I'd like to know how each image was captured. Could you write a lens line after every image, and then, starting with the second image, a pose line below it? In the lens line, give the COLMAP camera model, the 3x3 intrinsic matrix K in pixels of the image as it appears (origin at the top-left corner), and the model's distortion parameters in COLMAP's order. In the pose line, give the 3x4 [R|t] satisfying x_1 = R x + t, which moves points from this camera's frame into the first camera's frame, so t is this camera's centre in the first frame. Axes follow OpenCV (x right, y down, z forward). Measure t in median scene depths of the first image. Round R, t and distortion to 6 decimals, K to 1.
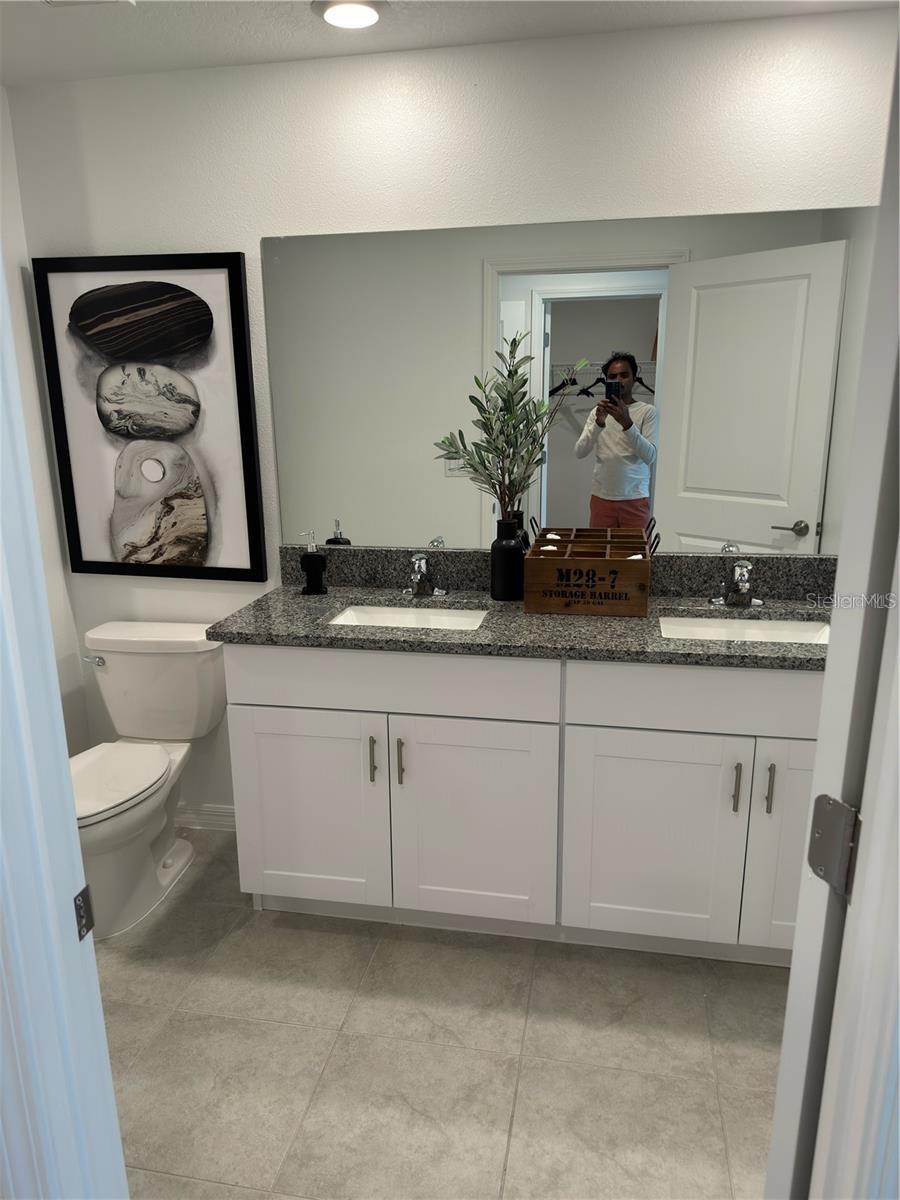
lens RADIAL K [[860.2, 0, 456.1], [0, 860.2, 604.3], [0, 0, 1]] dist [0.032571, -0.002213]
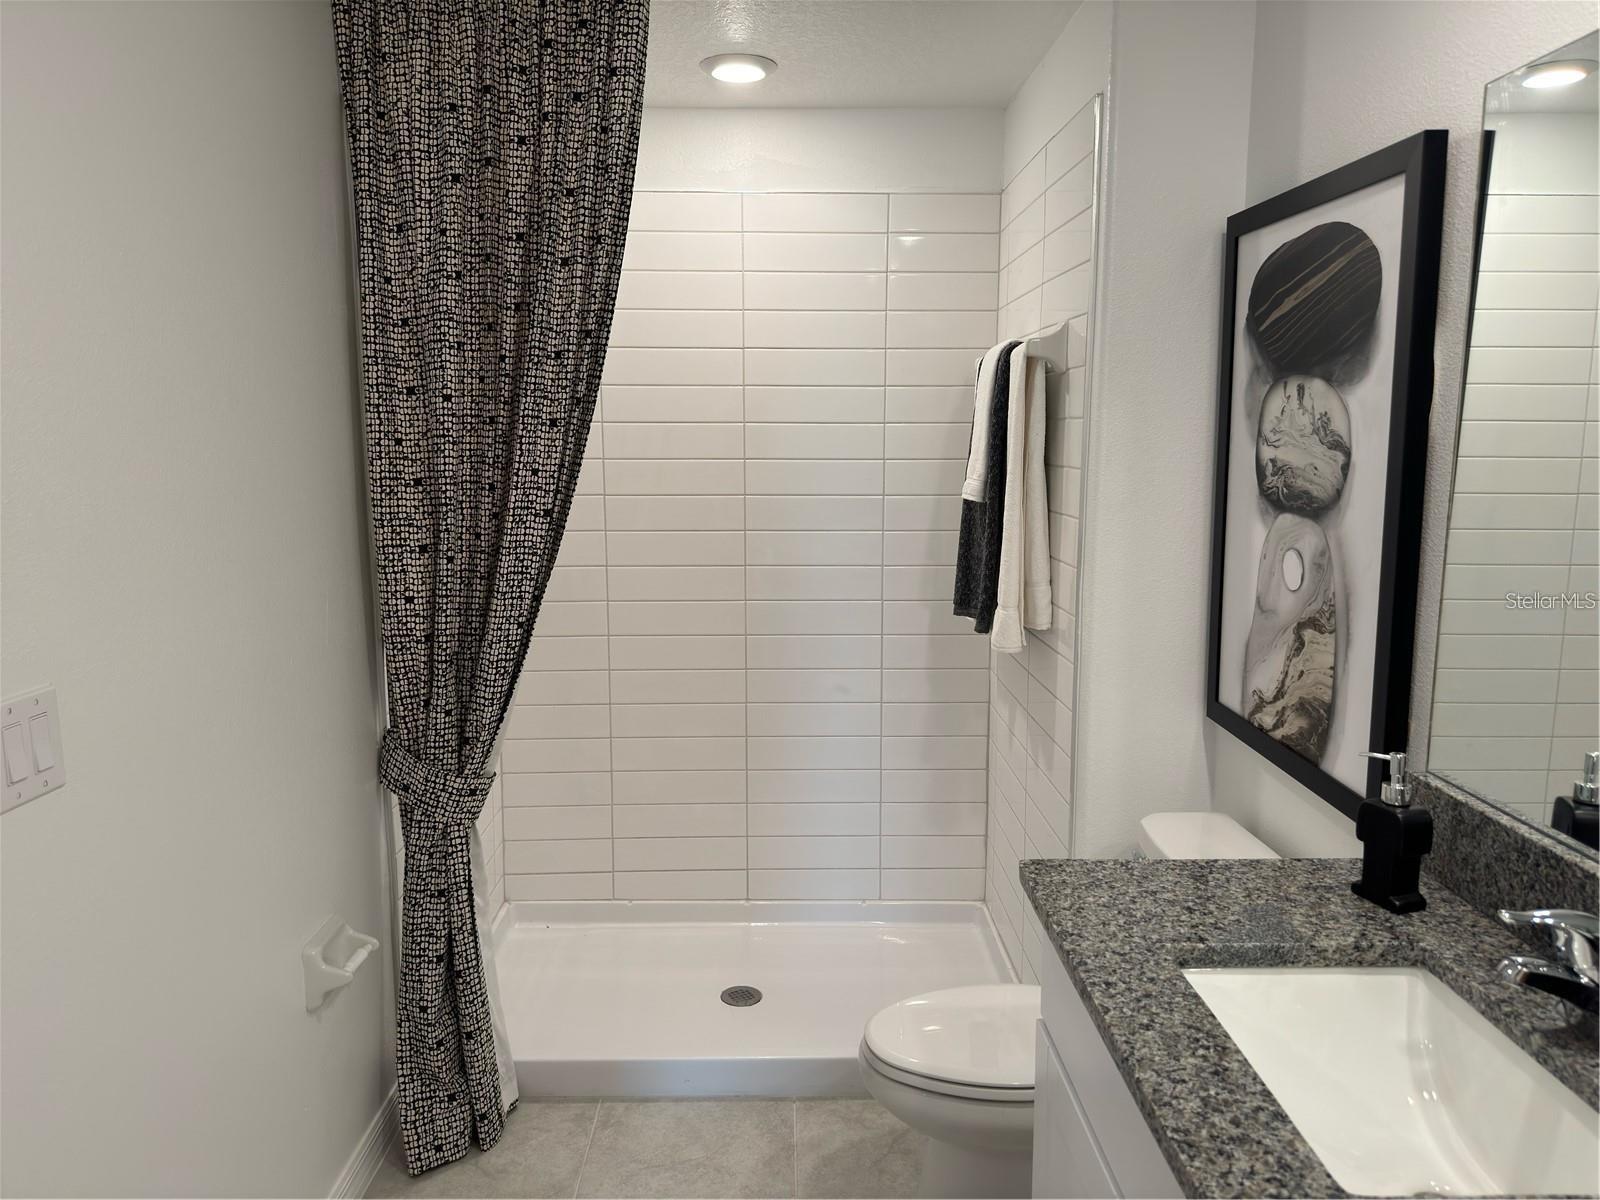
lens RADIAL K [[1147.0, 0, 805.2], [0, 1147.0, 600.4], [0, 0, 1]] dist [0.032571, -0.002213]
pose [[0.236568, 0.155766, -0.959048, 0.273231], [-0.243314, 0.965112, 0.096733, -0.133291], [0.940656, 0.210466, 0.266214, 0.530591]]
